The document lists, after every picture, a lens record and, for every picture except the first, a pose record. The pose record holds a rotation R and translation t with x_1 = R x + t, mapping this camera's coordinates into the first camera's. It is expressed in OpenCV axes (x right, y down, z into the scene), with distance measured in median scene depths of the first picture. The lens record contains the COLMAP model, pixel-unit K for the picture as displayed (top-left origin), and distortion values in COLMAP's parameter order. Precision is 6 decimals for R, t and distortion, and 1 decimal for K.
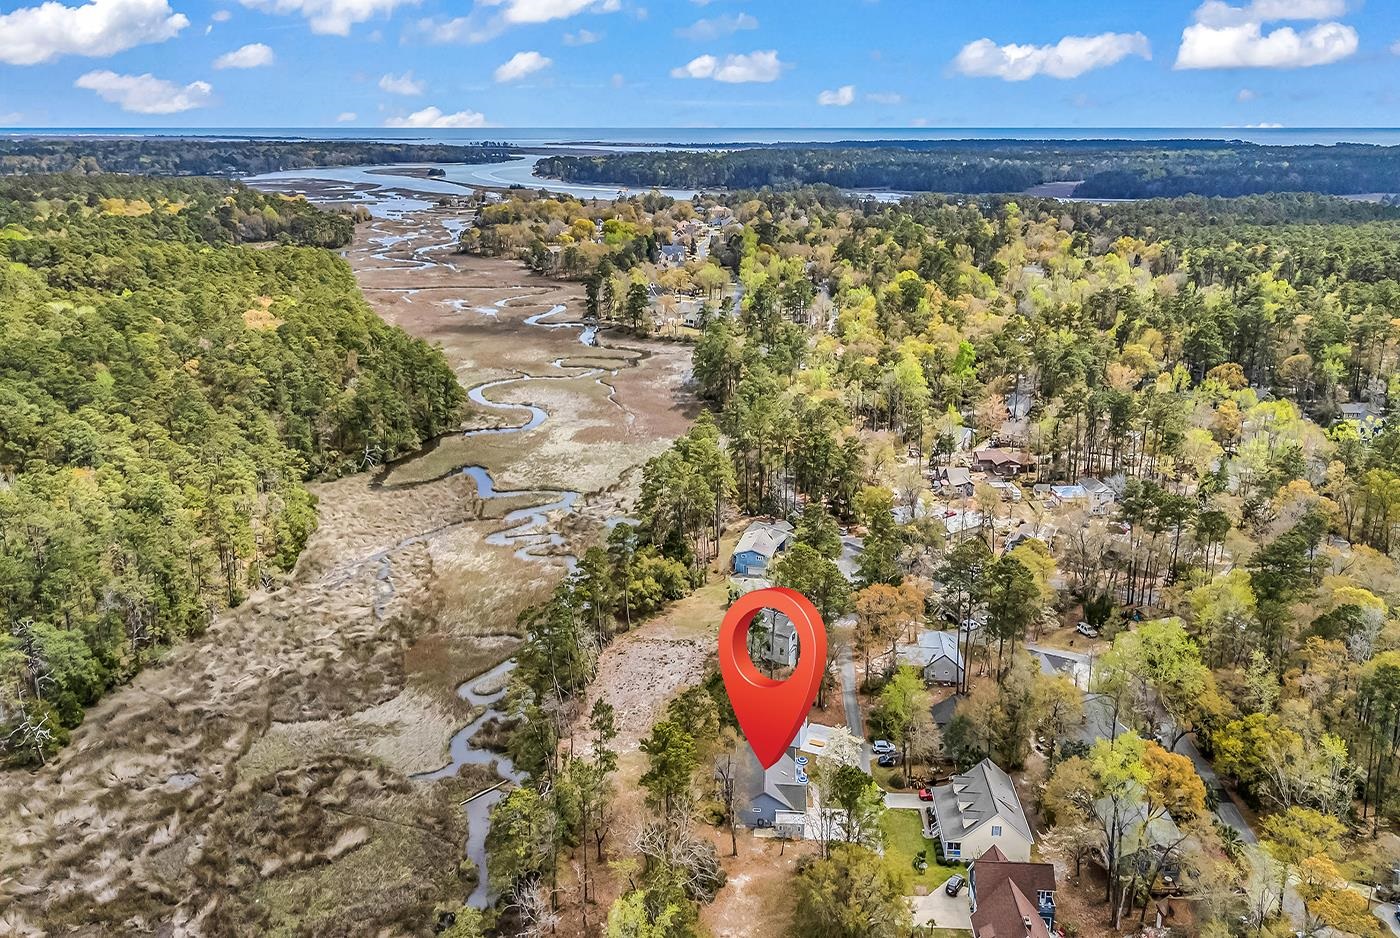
lens RADIAL K [[1001.8, 0, 703.7], [0, 1001.8, 446.4], [0, 0, 1]] dist [0.081288, -0.107893]
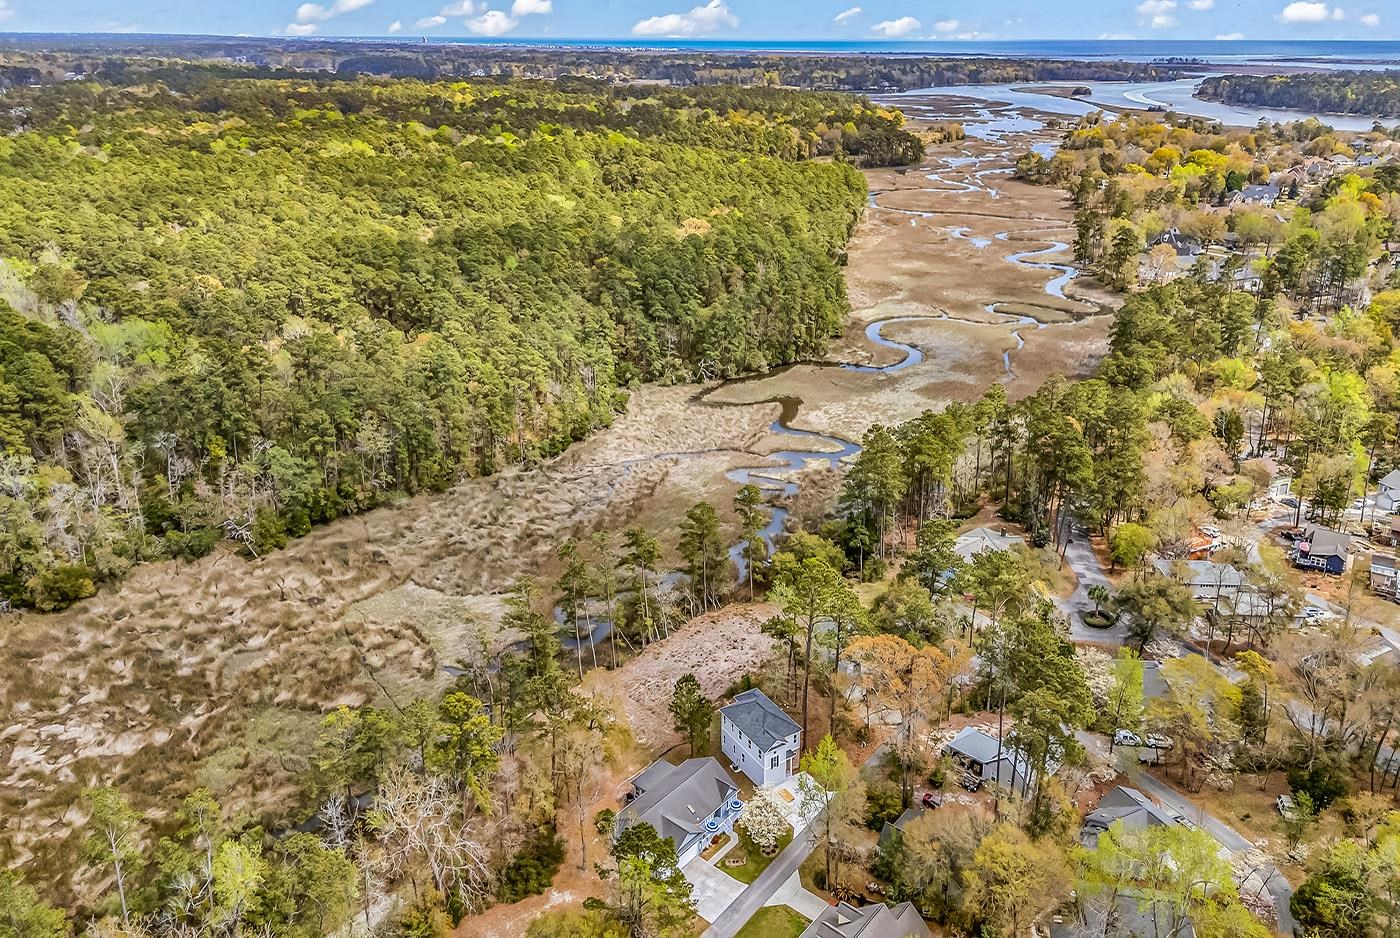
lens RADIAL K [[1001.8, 0, 703.7], [0, 1001.8, 446.4], [0, 0, 1]] dist [0.081288, -0.107893]
pose [[0.805258, 0.221184, -0.550125, 0.249552], [-0.180659, 0.975226, 0.127657, -0.044284], [0.564732, -0.003411, 0.825267, 0.156950]]
